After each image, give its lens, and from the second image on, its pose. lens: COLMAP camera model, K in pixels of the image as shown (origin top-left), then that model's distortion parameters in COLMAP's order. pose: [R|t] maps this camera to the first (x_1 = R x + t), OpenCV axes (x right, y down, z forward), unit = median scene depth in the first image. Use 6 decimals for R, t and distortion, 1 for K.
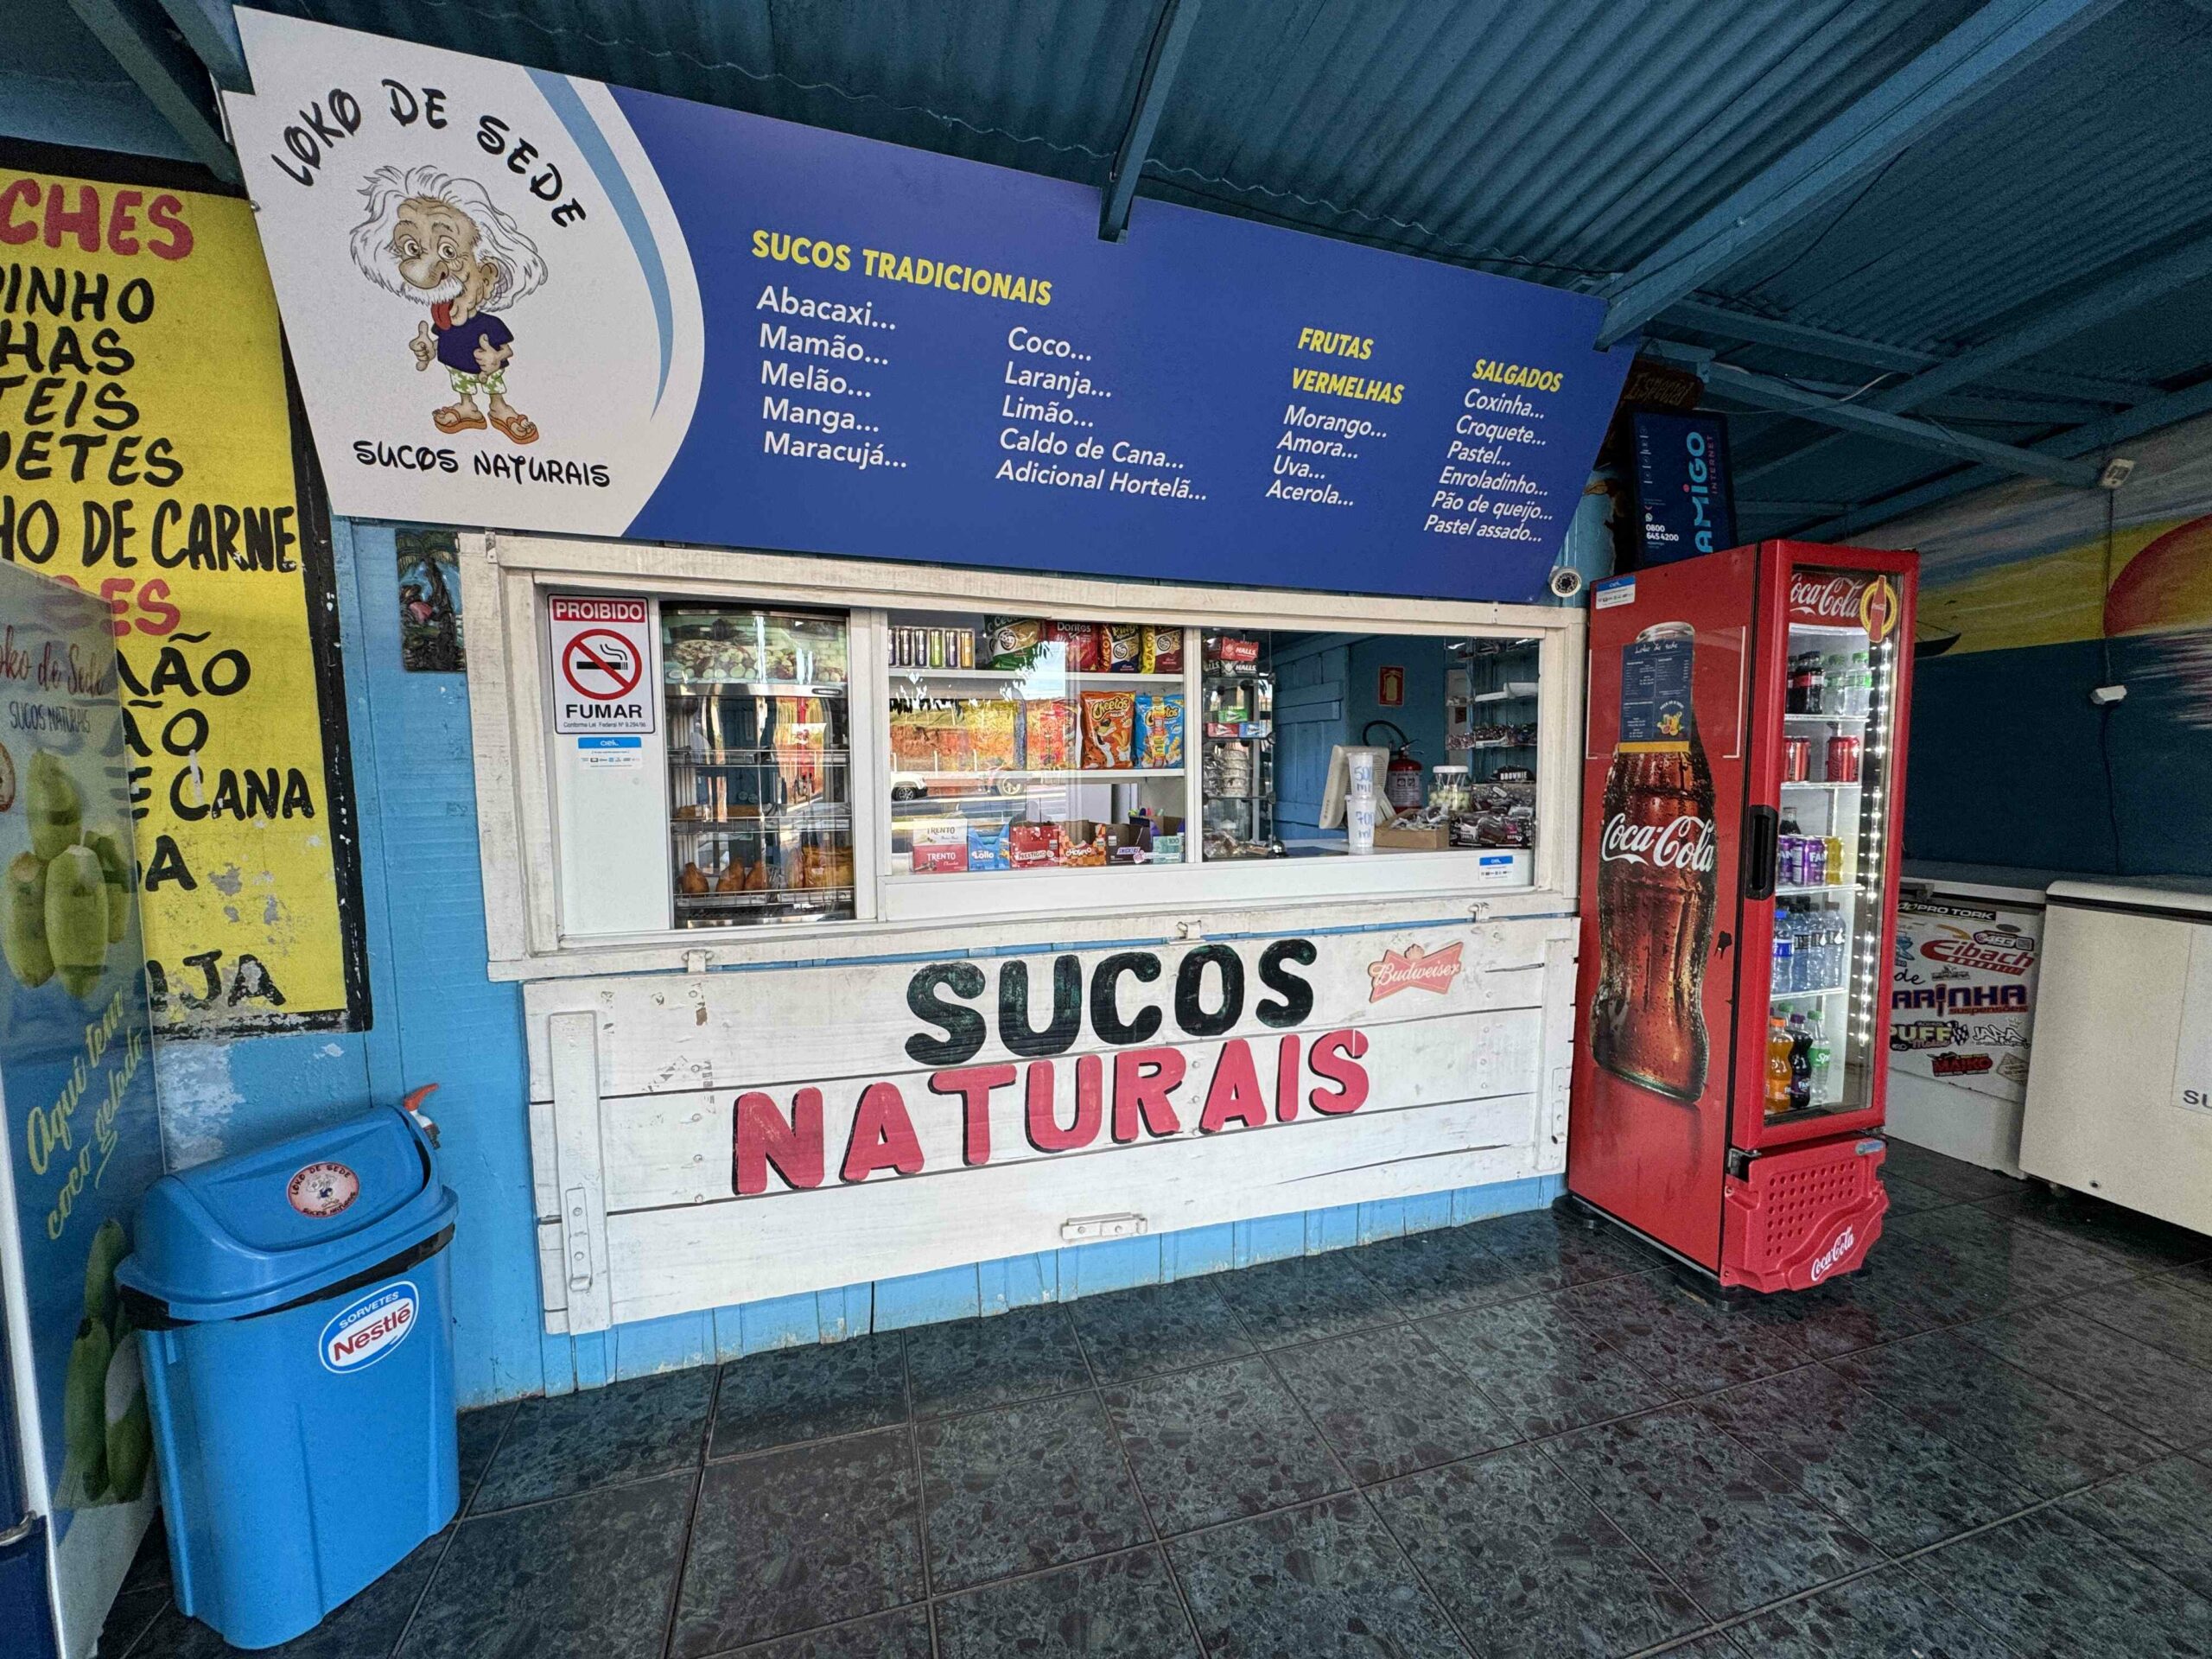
lens RADIAL K [[893.2, 0, 1104.2], [0, 893.2, 831.4], [0, 0, 1]] dist [-0.011322, 0.000432]
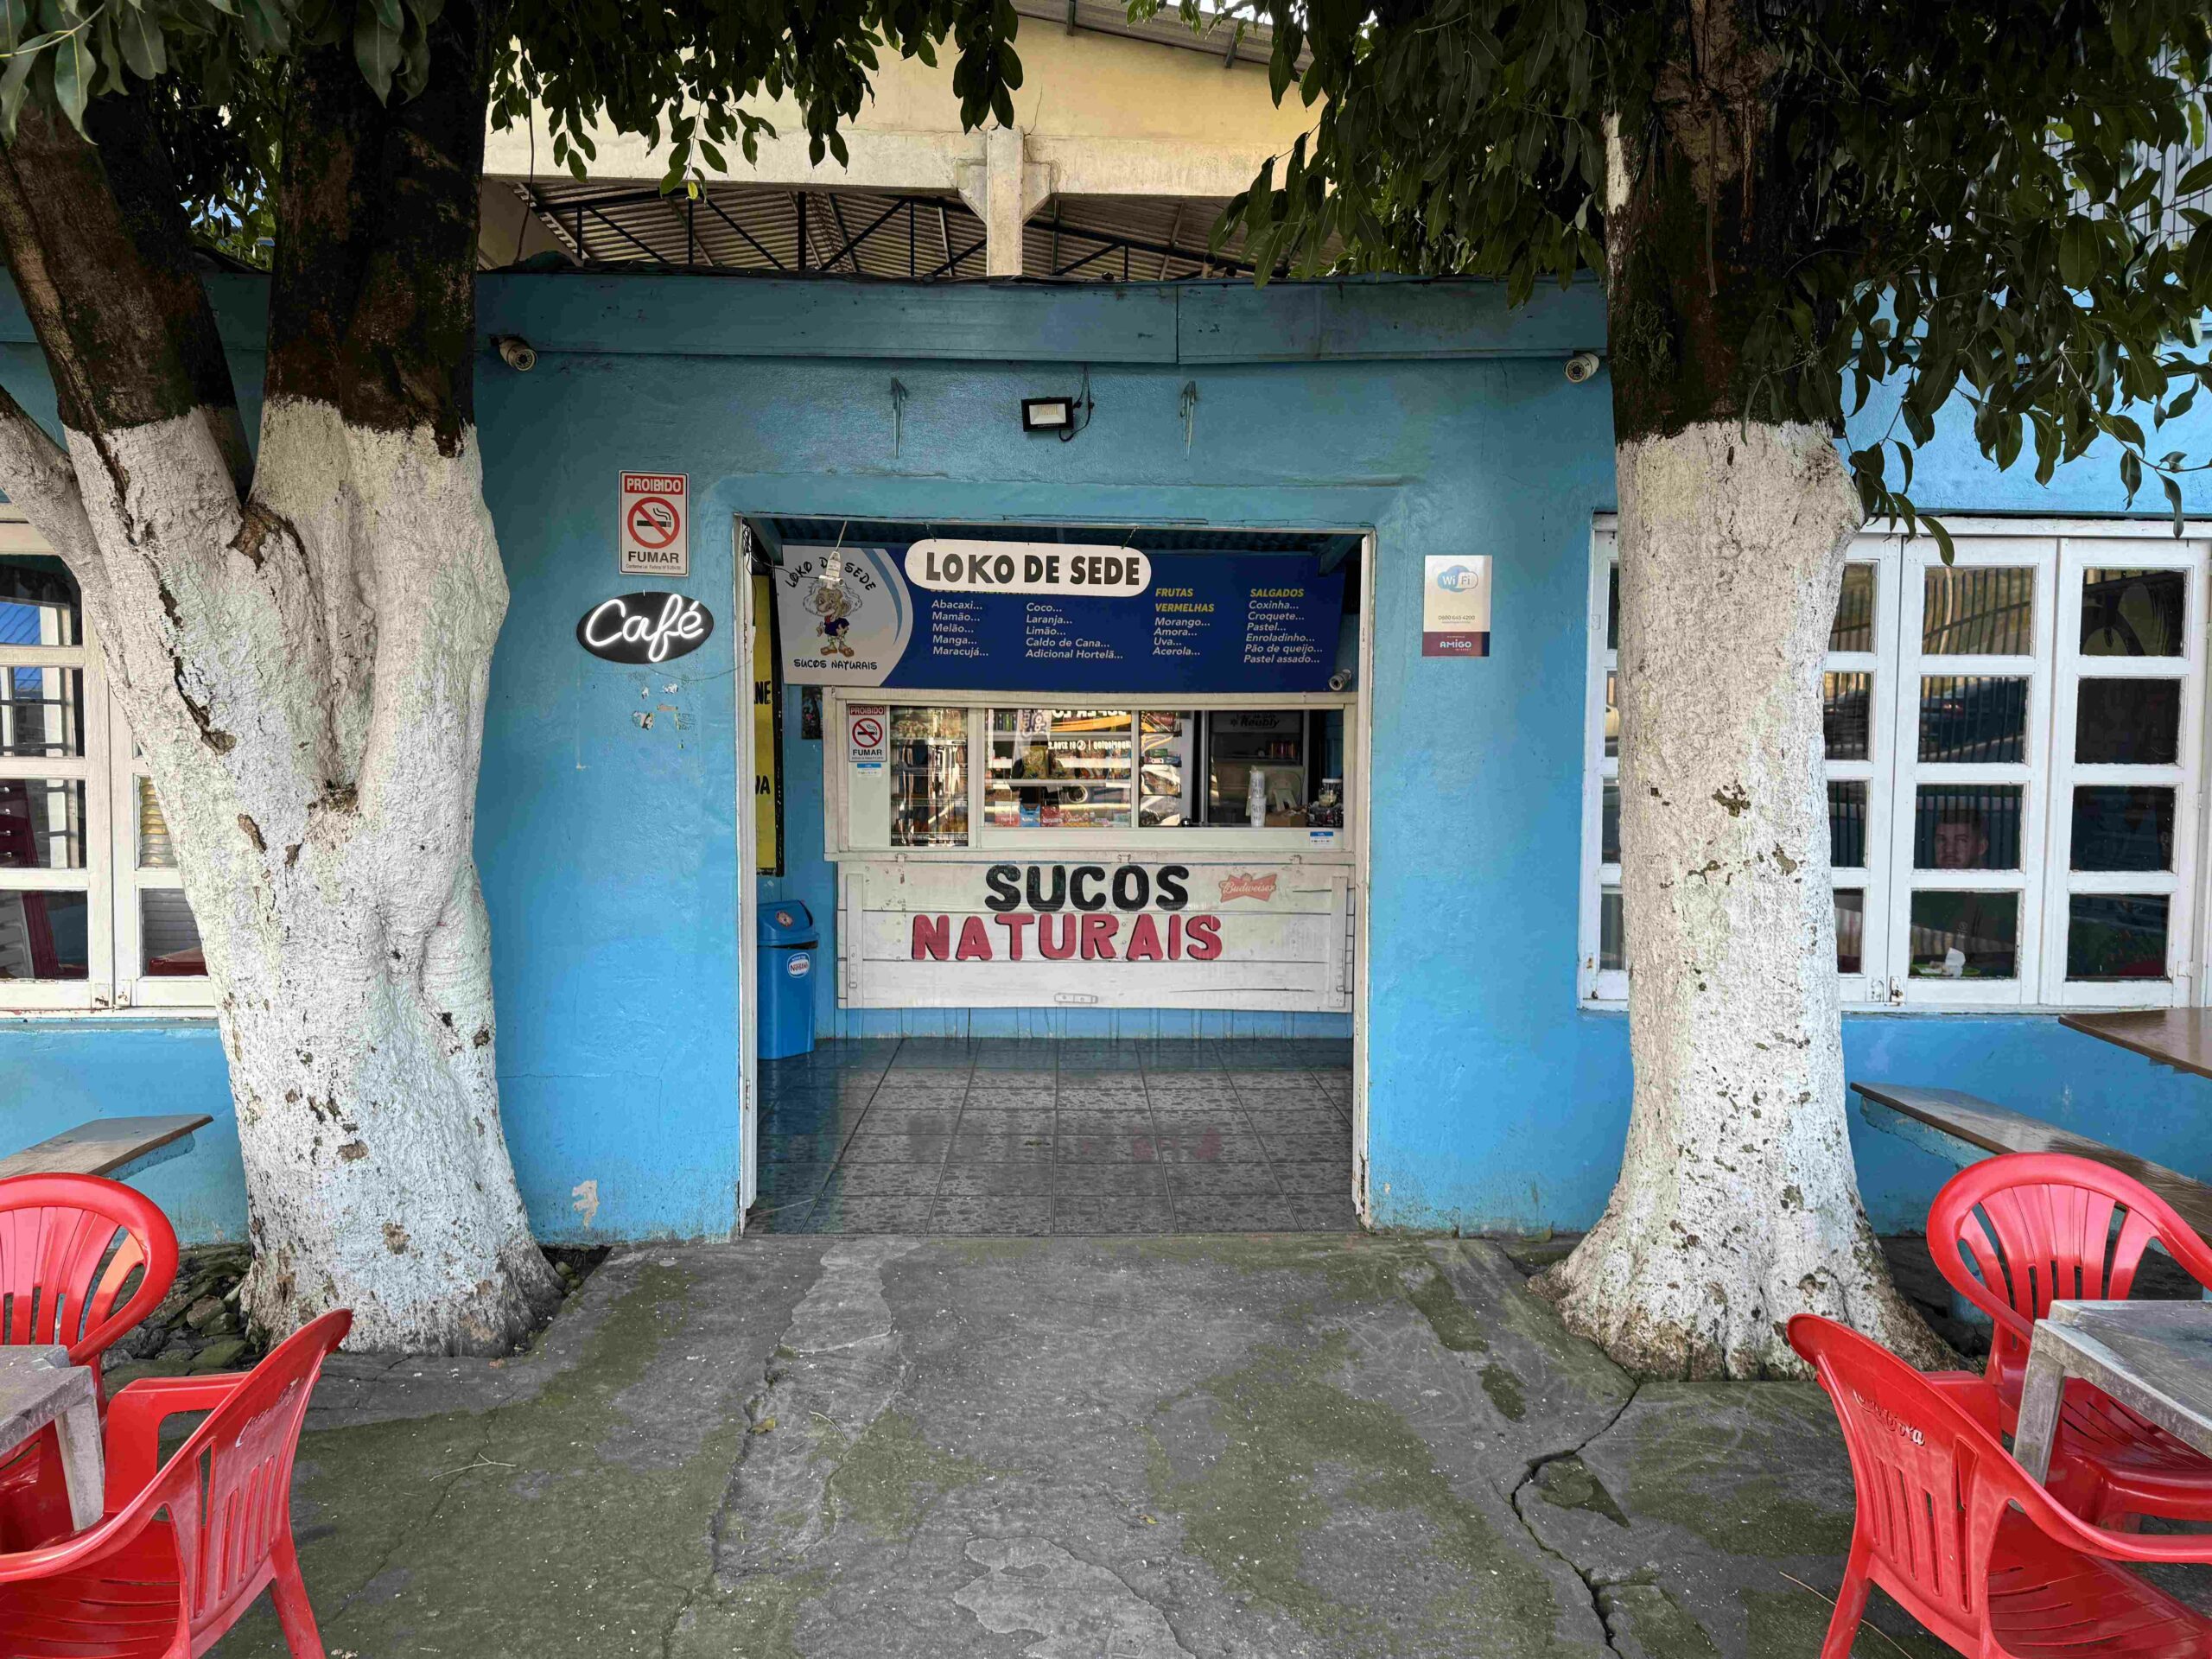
lens RADIAL K [[1545.6, 0, 1108.8], [0, 1545.6, 829.2], [0, 0, 1]] dist [0.005388, 0.000021]
pose [[0.964080, 0.024508, -0.264478, 1.105317], [-0.029683, 0.999438, -0.015590, 0.109808], [0.263947, 0.022880, 0.964266, -2.685270]]
